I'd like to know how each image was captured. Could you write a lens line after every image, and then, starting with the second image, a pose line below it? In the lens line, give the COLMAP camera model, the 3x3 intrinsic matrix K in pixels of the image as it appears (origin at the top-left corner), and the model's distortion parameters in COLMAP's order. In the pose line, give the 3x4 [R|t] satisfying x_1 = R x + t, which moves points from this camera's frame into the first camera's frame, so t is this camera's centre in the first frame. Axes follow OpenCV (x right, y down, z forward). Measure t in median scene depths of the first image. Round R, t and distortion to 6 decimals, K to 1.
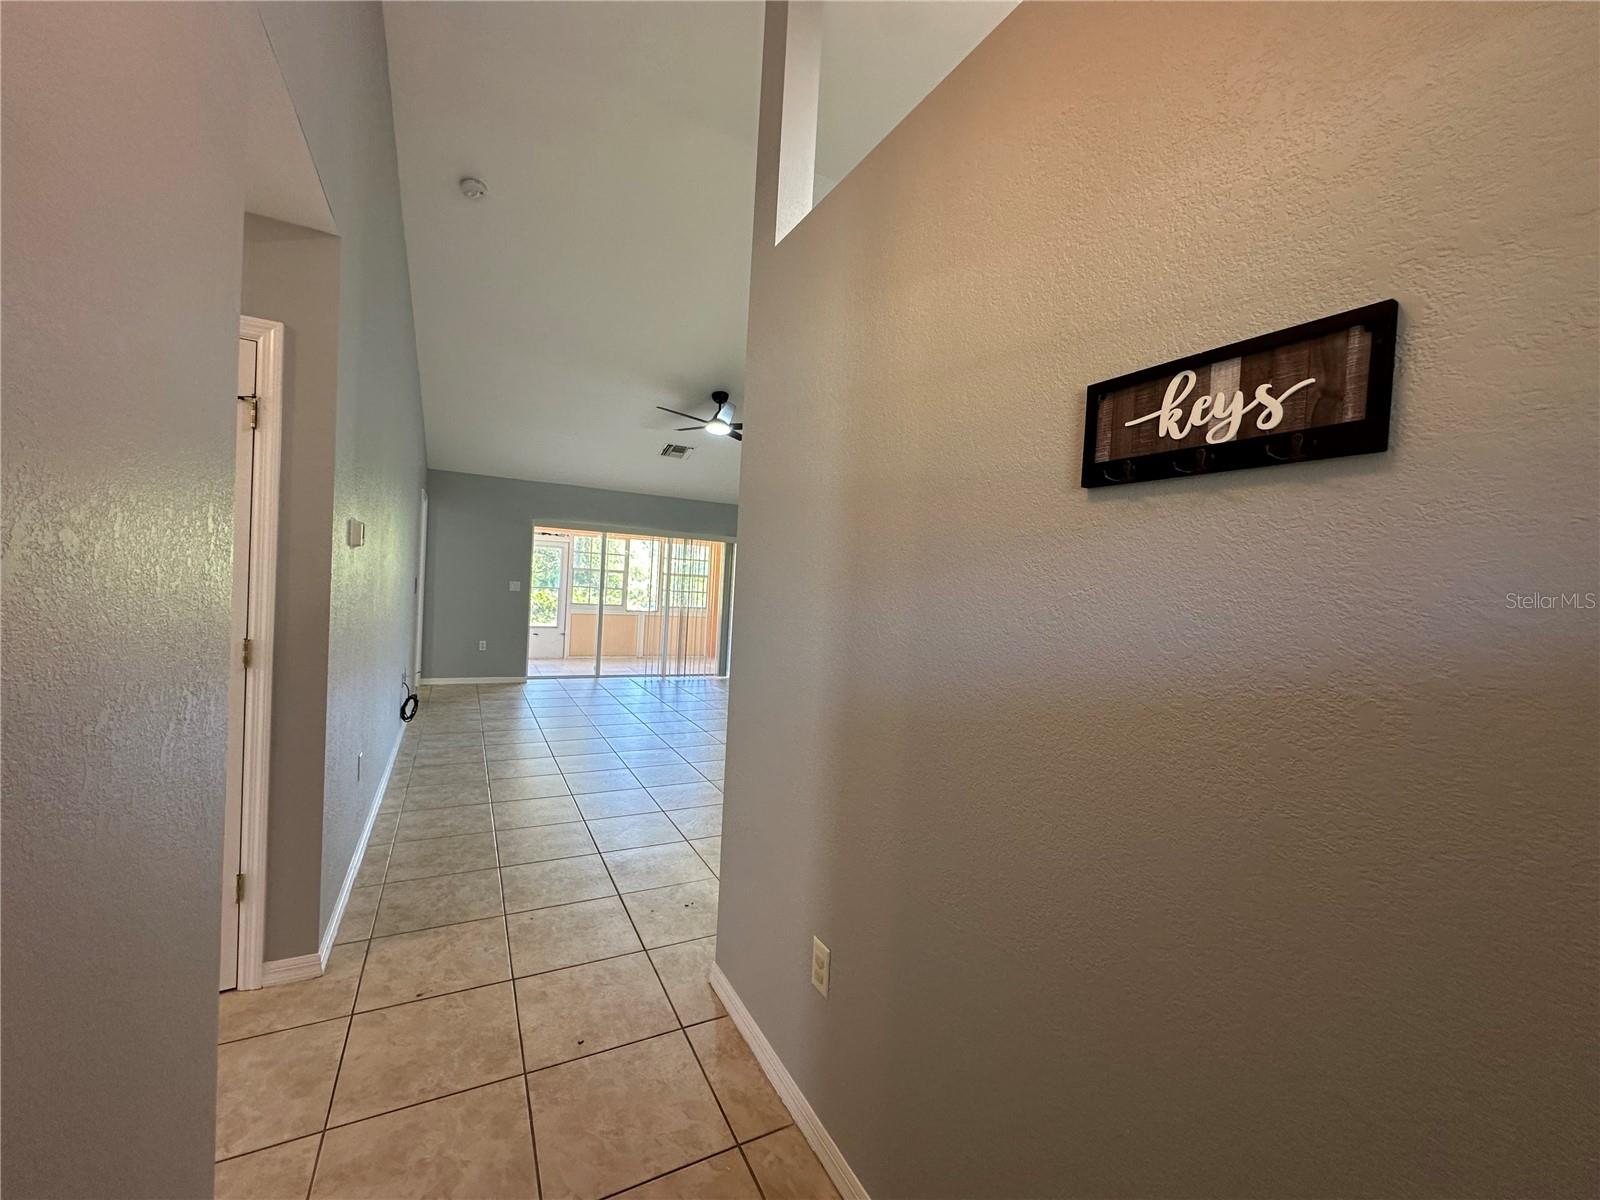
lens RADIAL K [[635.9, 0, 800.7], [0, 635.9, 598.6], [0, 0, 1]] dist [-0.002558, -0.000147]
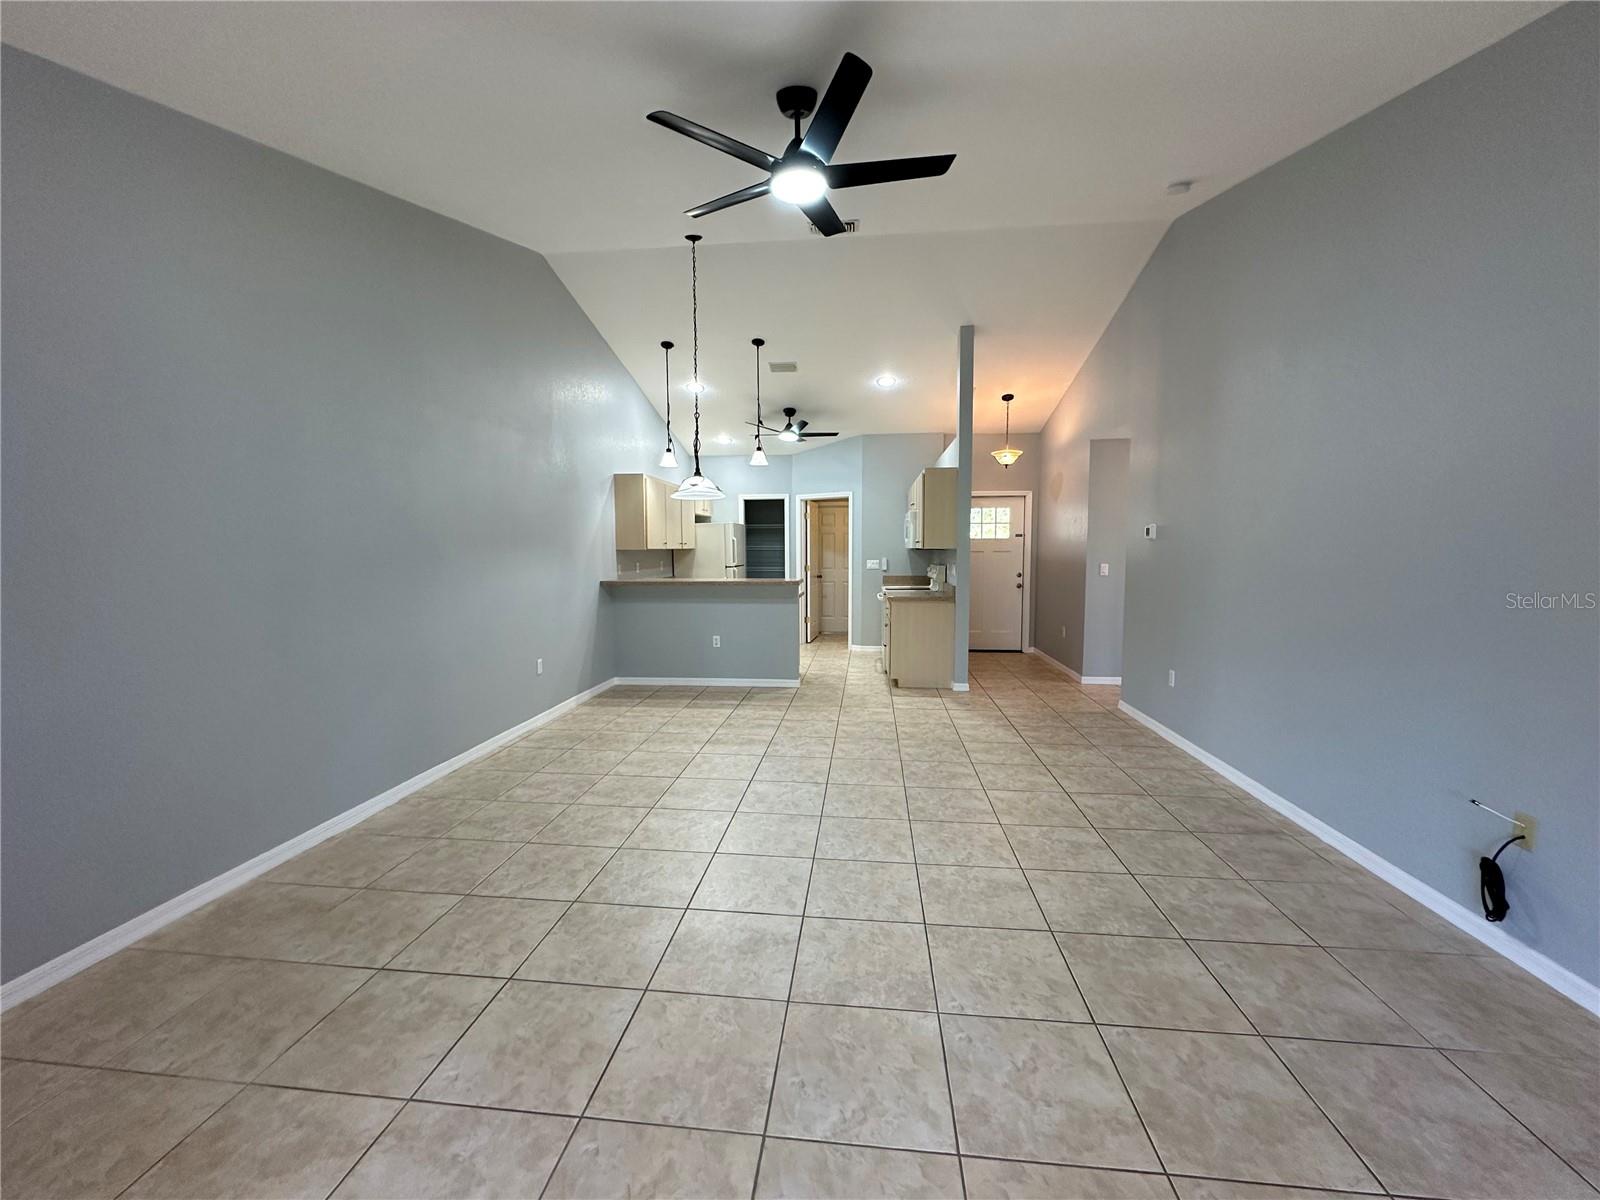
lens RADIAL K [[635.9, 0, 800.7], [0, 635.9, 598.6], [0, 0, 1]] dist [-0.002558, -0.000147]
pose [[-0.825944, -0.096380, 0.555452, -0.307405], [-0.027519, 0.990996, 0.131033, -0.042894], [-0.563080, 0.092940, -0.821160, 1.082589]]
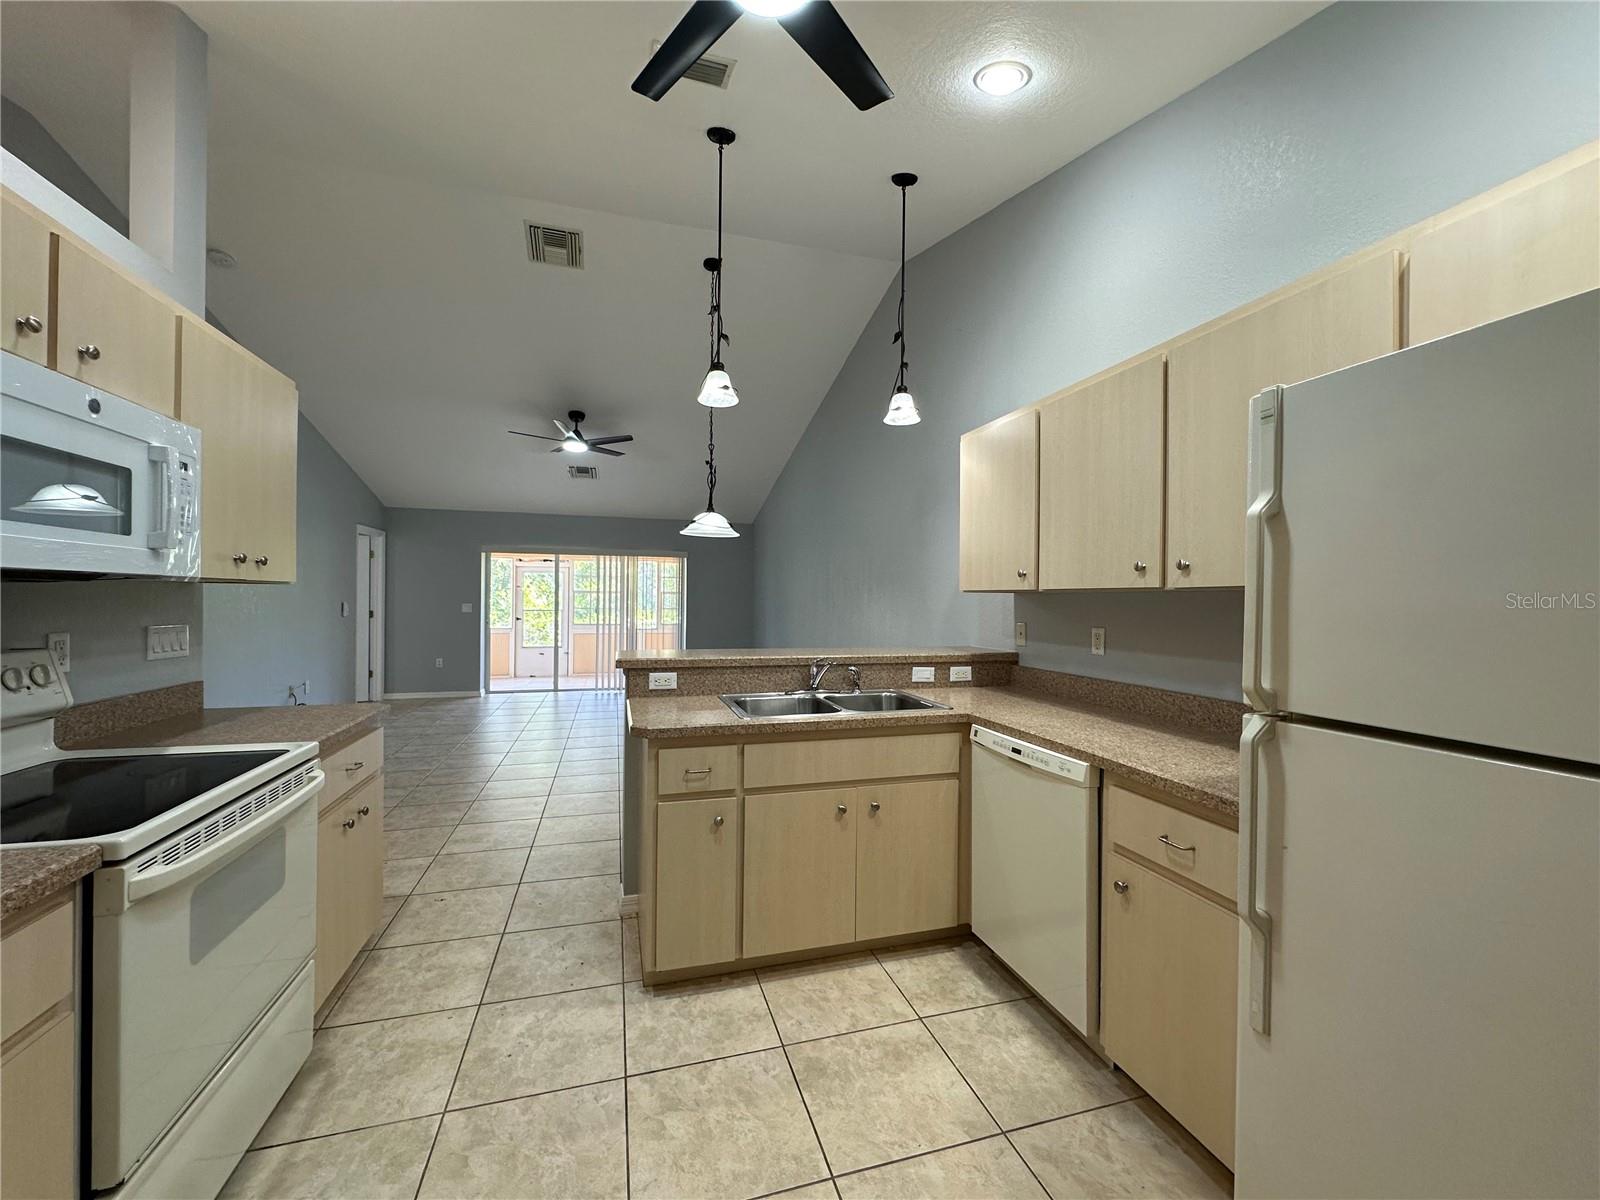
lens RADIAL K [[639.1, 0, 801.3], [0, 639.1, 600.8], [0, 0, 1]] dist [-0.002374, -0.000003]
pose [[0.977865, -0.043580, -0.204646, 0.344629], [0.037918, 0.998784, -0.031510, 0.025361], [0.205771, 0.023053, 0.978329, 0.045435]]
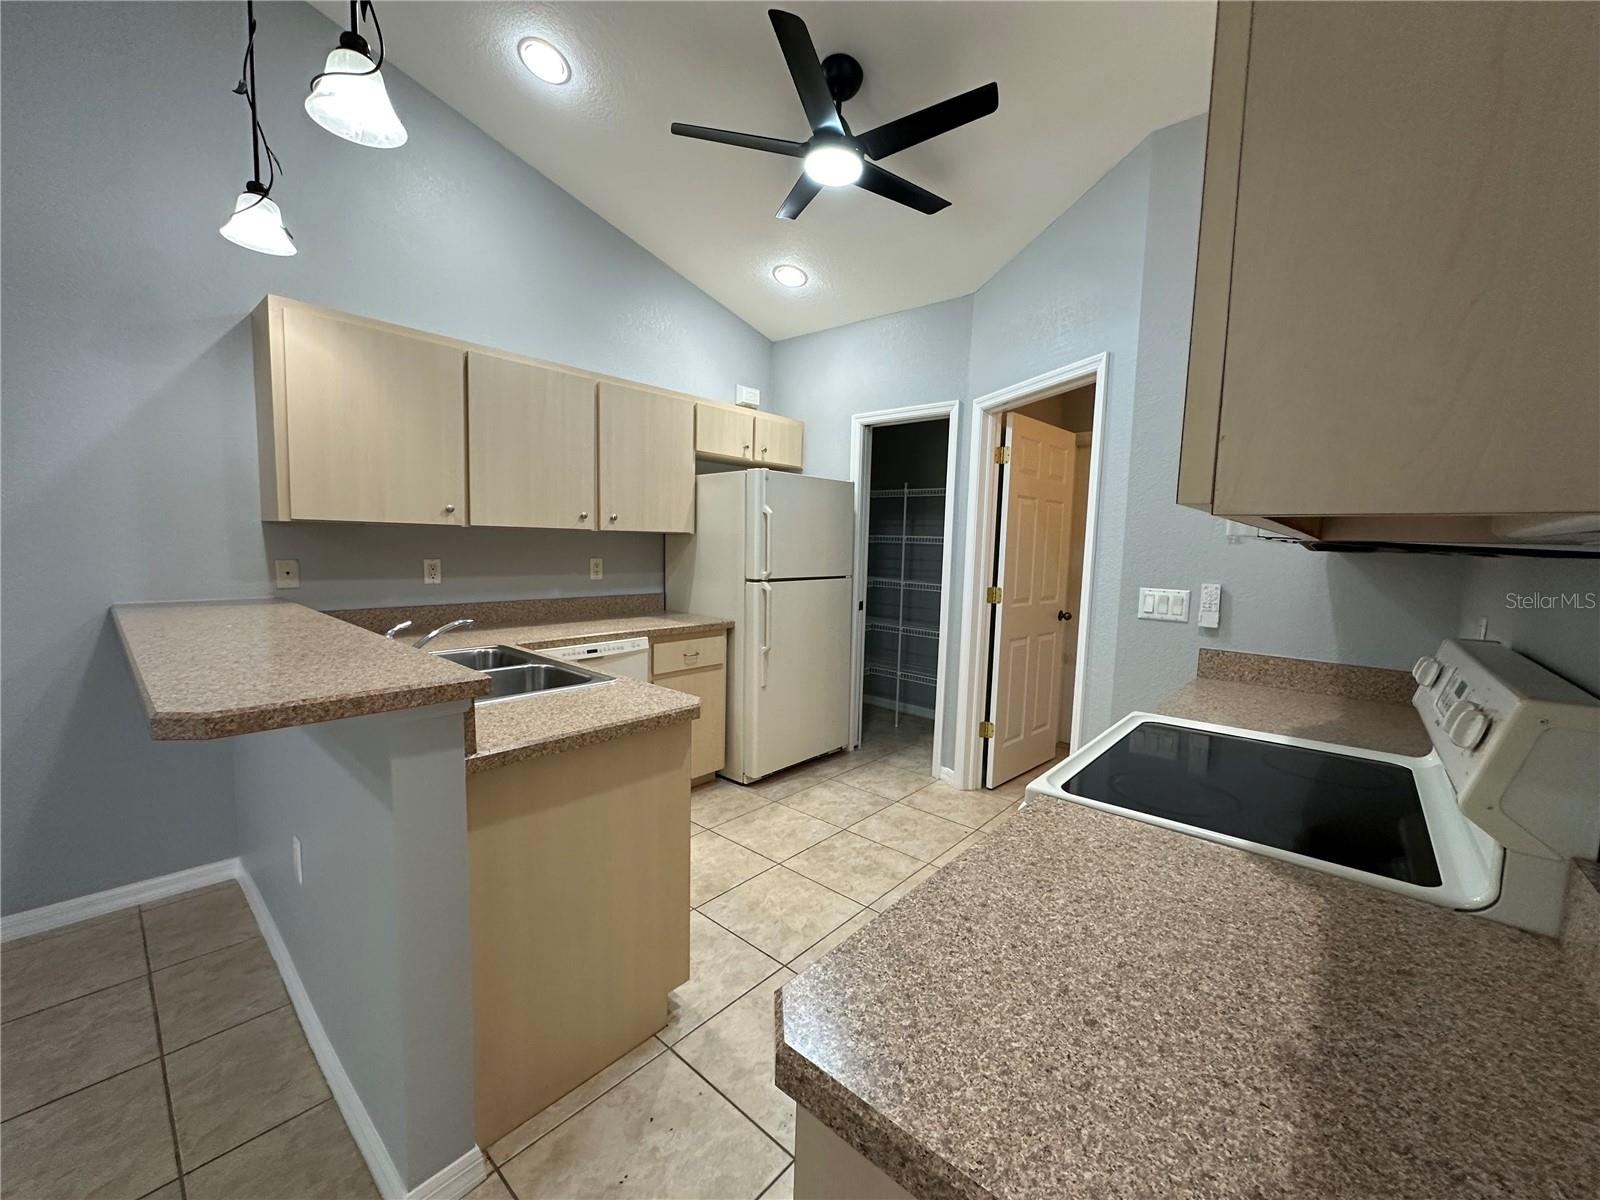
lens RADIAL K [[635.9, 0, 800.7], [0, 635.9, 598.6], [0, 0, 1]] dist [-0.002558, -0.000147]
pose [[-0.347306, -0.148026, 0.925995, -0.008531], [-0.022802, 0.988504, 0.149467, -0.003770], [-0.937474, 0.030796, -0.346689, 0.353428]]
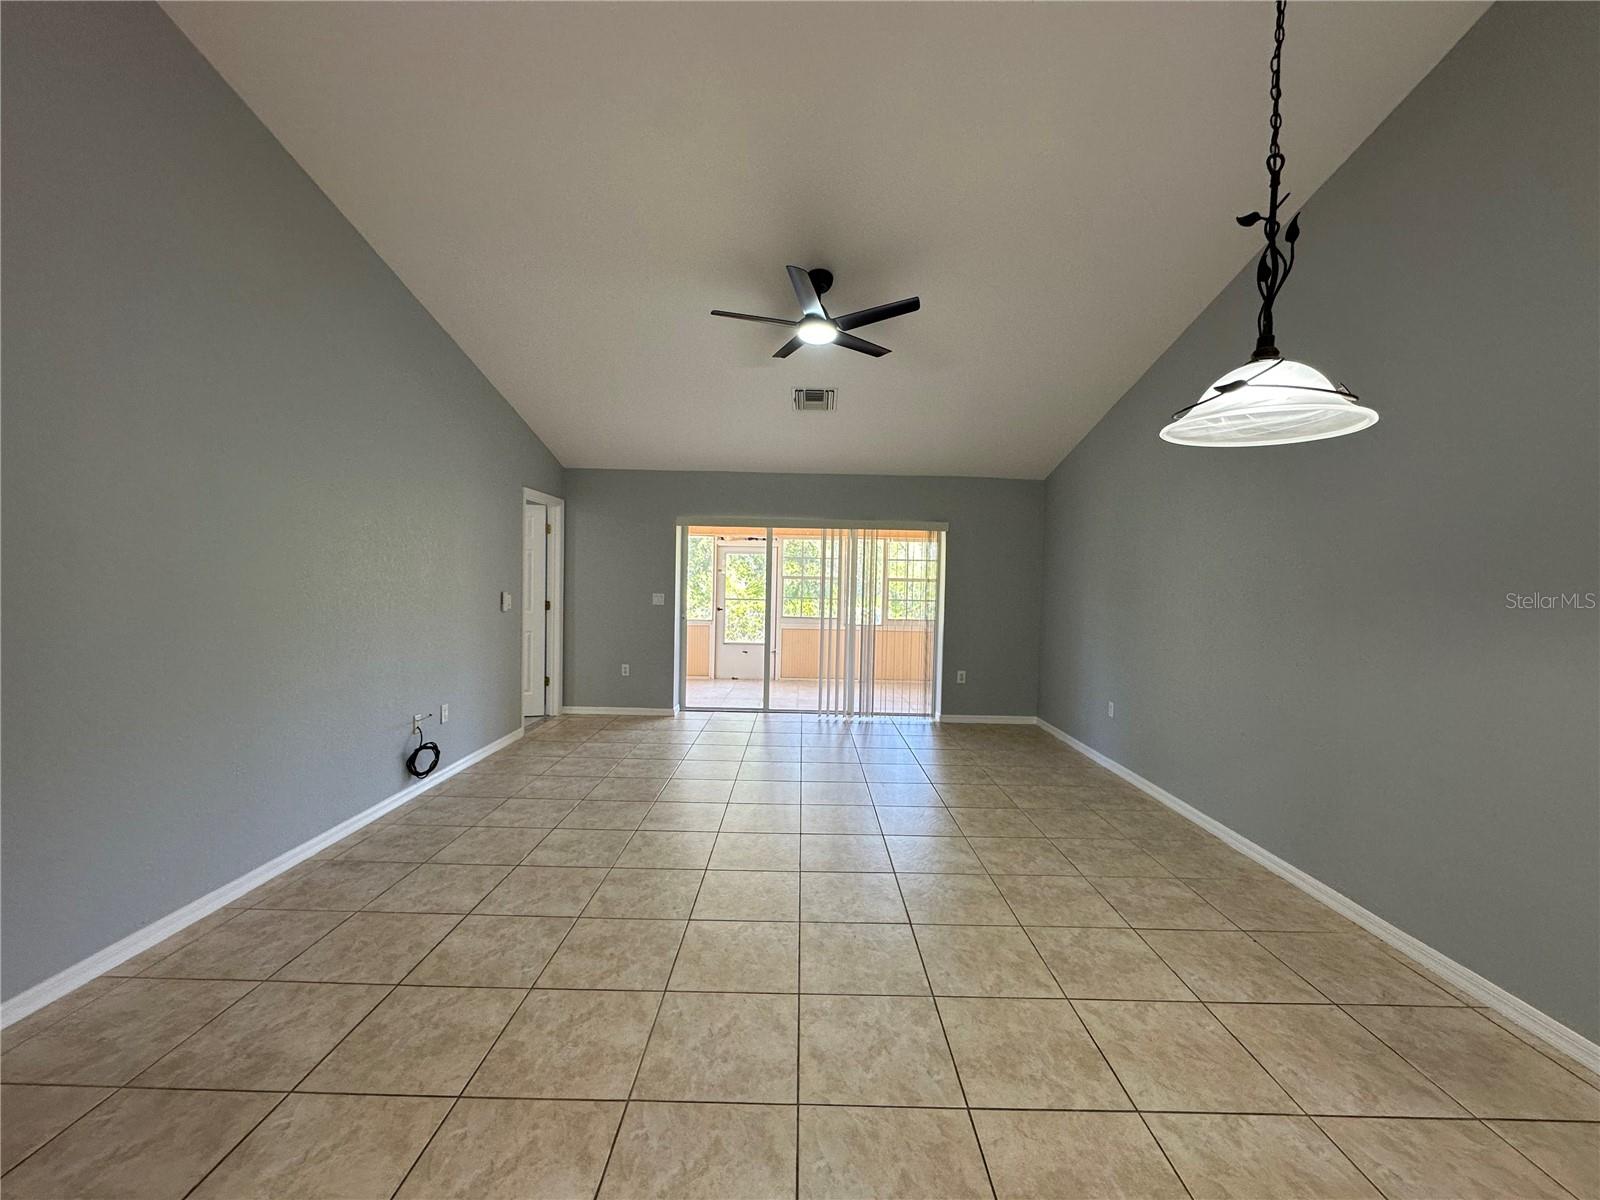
lens RADIAL K [[639.1, 0, 801.3], [0, 639.1, 600.8], [0, 0, 1]] dist [-0.002374, -0.000003]
pose [[0.880977, -0.019106, -0.472773, 0.110473], [0.015117, 0.999811, -0.012235, -0.004089], [0.472917, 0.003631, 0.881099, 0.362329]]
